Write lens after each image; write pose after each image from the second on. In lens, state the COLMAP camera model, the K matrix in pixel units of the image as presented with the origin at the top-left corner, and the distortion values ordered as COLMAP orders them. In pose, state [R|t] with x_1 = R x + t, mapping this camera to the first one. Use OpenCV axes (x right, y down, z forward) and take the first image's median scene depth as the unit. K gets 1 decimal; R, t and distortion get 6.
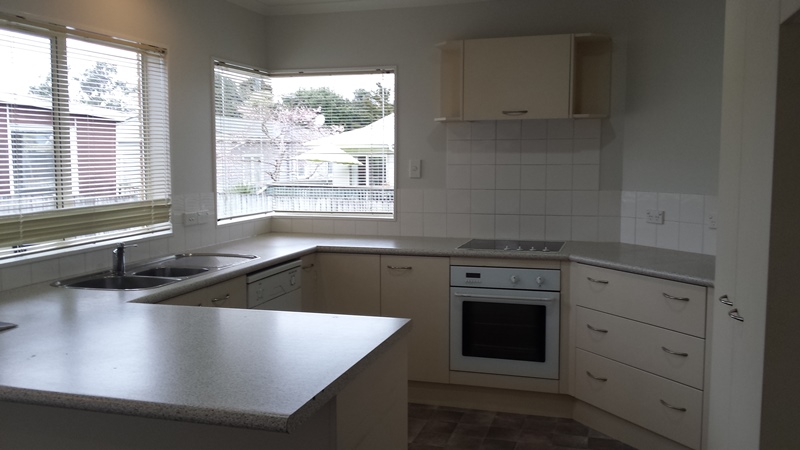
lens RADIAL K [[730.0, 0, 399.8], [0, 730.0, 223.5], [0, 0, 1]] dist [0.010269, 0.000000]
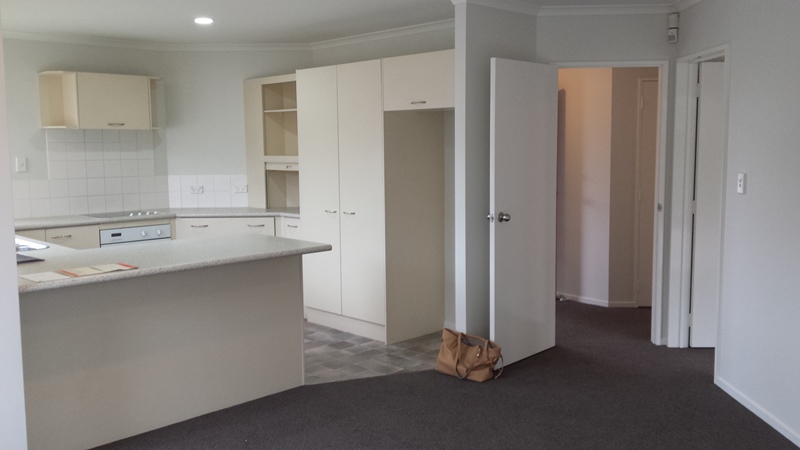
lens RADIAL K [[730.0, 0, 400.0], [0, 730.0, 225.2], [0, 0, 1]] dist [0.010269, 0.000000]
pose [[0.463884, -0.093371, 0.880961, -0.882936], [0.089146, 0.994303, 0.058443, 0.015239], [-0.881399, 0.051423, 0.469565, -0.190763]]
